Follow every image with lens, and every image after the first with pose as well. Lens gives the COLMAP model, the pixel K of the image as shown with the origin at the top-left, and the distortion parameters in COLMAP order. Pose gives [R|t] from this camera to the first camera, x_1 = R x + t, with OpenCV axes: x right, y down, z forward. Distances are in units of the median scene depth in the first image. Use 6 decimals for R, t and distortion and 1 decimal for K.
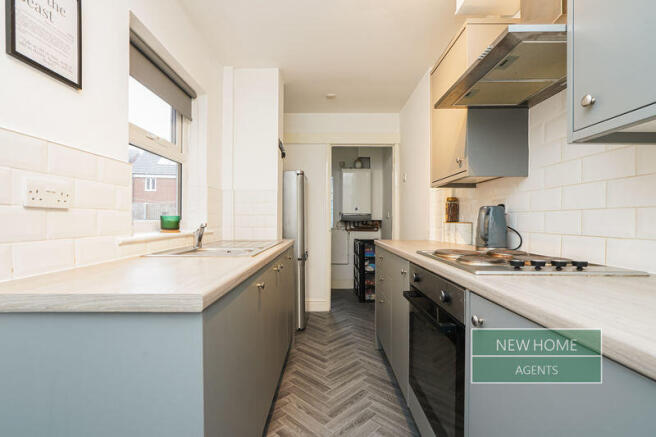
lens RADIAL K [[313.3, 0, 326.1], [0, 313.3, 208.8], [0, 0, 1]] dist [-0.000978, -0.000100]
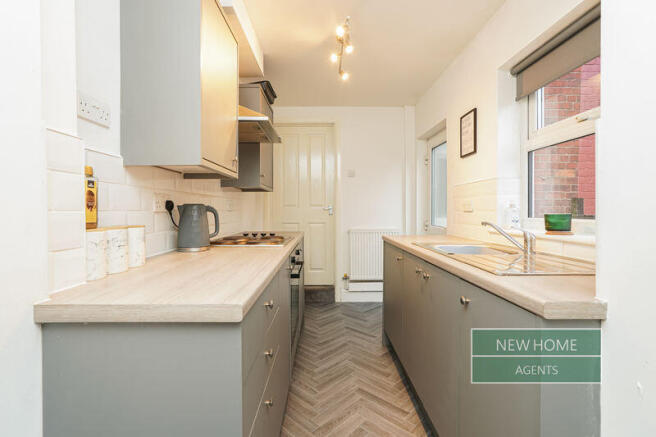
lens RADIAL K [[313.3, 0, 326.1], [0, 313.3, 208.8], [0, 0, 1]] dist [-0.000978, -0.000100]
pose [[-0.999890, 0.000860, -0.014806, 0.102002], [0.000844, 0.999999, 0.001040, 0.005958], [0.014806, 0.001028, -0.999890, 1.952526]]
